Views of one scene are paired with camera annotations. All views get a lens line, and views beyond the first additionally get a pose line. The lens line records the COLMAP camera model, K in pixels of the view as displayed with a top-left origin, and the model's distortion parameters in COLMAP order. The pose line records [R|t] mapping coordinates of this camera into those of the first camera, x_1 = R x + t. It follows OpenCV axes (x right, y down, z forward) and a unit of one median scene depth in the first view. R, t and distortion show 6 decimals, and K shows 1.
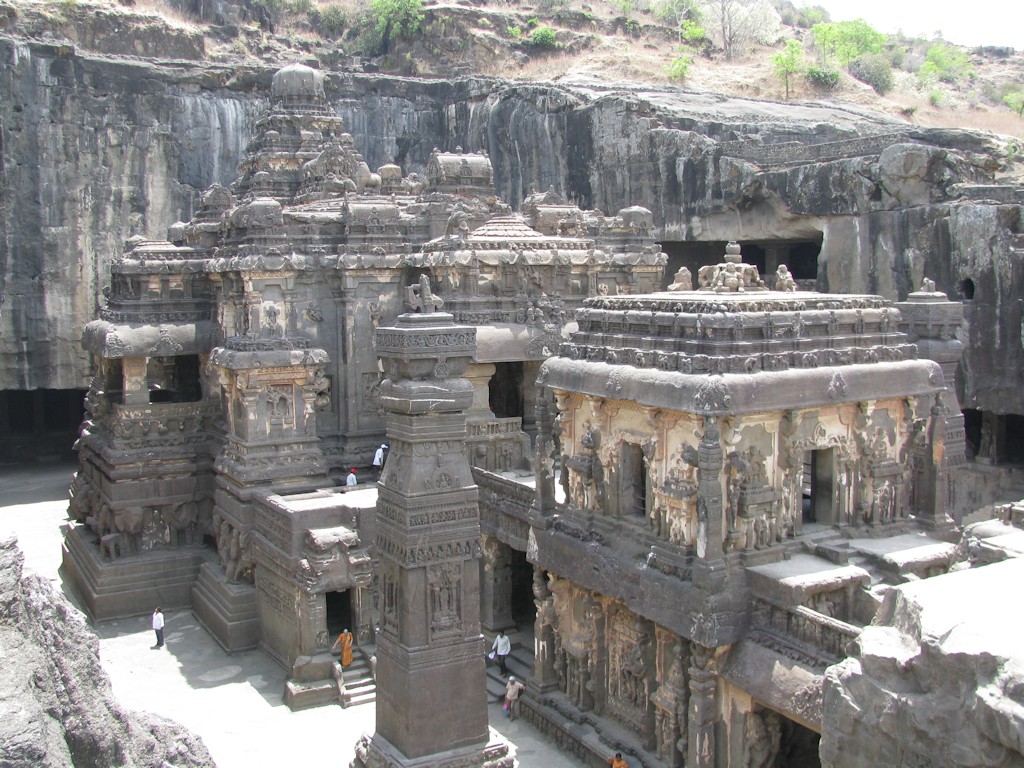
lens RADIAL K [[1079.2, 0, 502.5], [0, 1079.2, 376.9], [0, 0, 1]] dist [-0.217344, 0.269981]
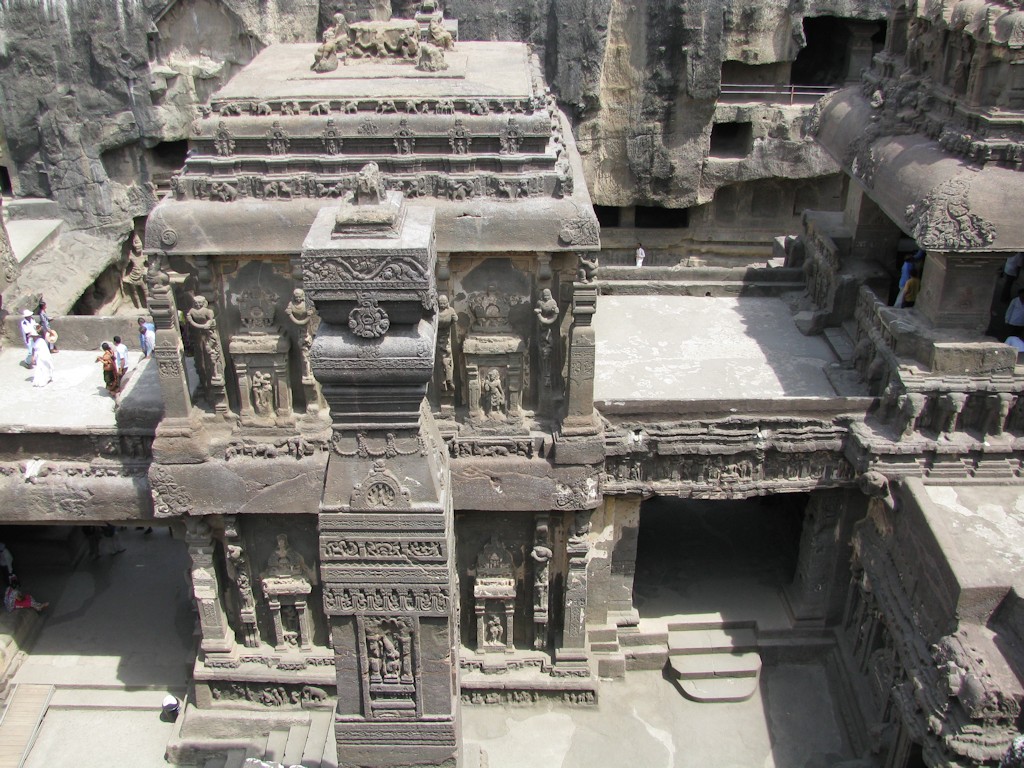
lens RADIAL K [[1079.2, 0, 502.5], [0, 1079.2, 376.9], [0, 0, 1]] dist [-0.217344, 0.269981]
pose [[-0.469849, 0.414687, -0.779279, 0.360473], [-0.075490, 0.860680, 0.503519, -0.113948], [0.879513, 0.295406, -0.373085, 0.613260]]
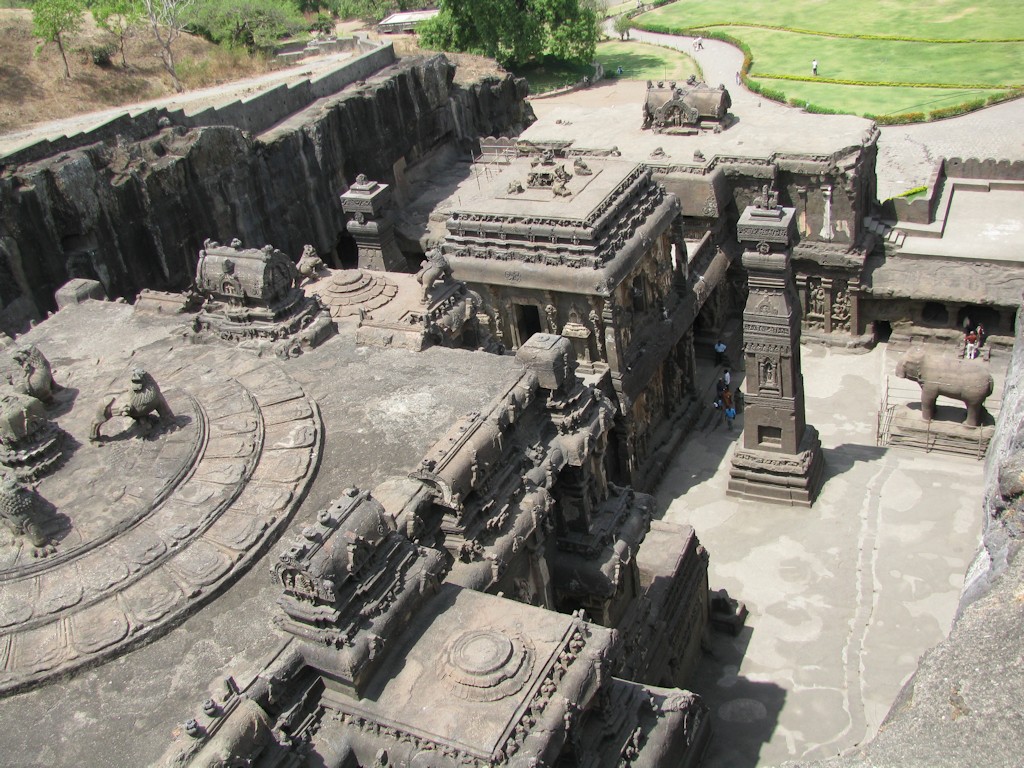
lens RADIAL K [[1079.2, 0, 502.5], [0, 1079.2, 376.9], [0, 0, 1]] dist [-0.217344, 0.269981]
pose [[-0.555087, -0.350460, 0.754358, -0.420684], [0.238831, 0.801566, 0.548134, -0.303305], [-0.796767, 0.484426, -0.361238, 0.752870]]
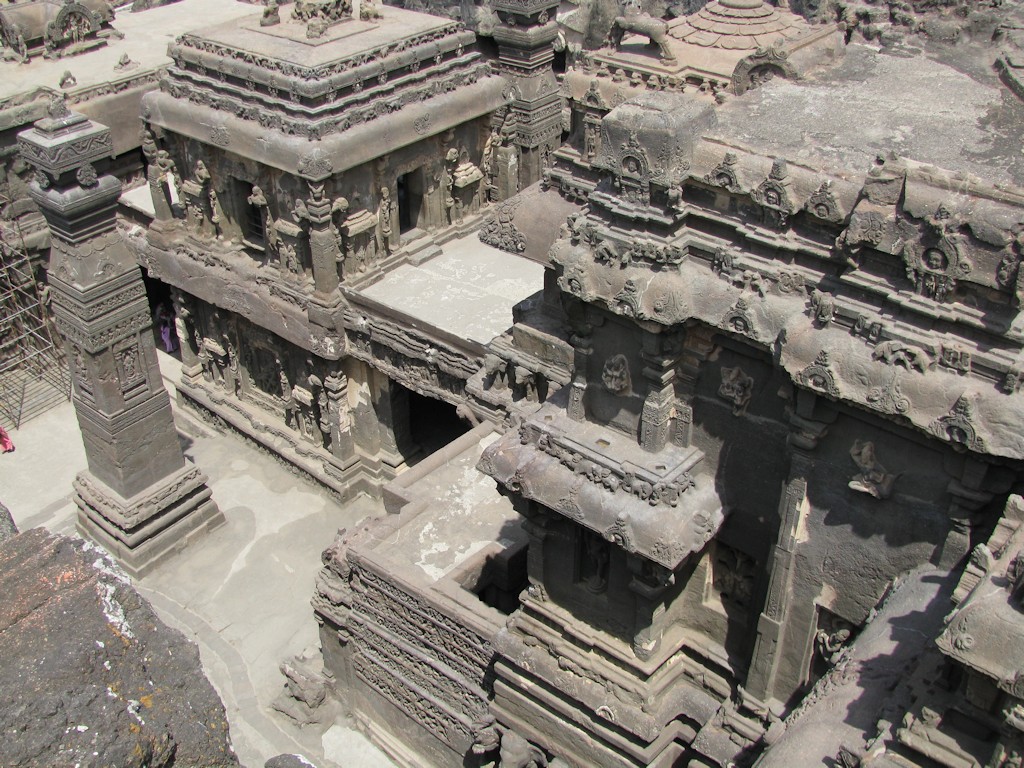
lens RADIAL K [[1079.2, 0, 502.5], [0, 1079.2, 376.9], [0, 0, 1]] dist [-0.217344, 0.269981]
pose [[-0.926662, 0.226370, -0.300089, 0.190533], [-0.012556, 0.779247, 0.626592, -0.199123], [0.375685, 0.584407, -0.719256, 0.880219]]
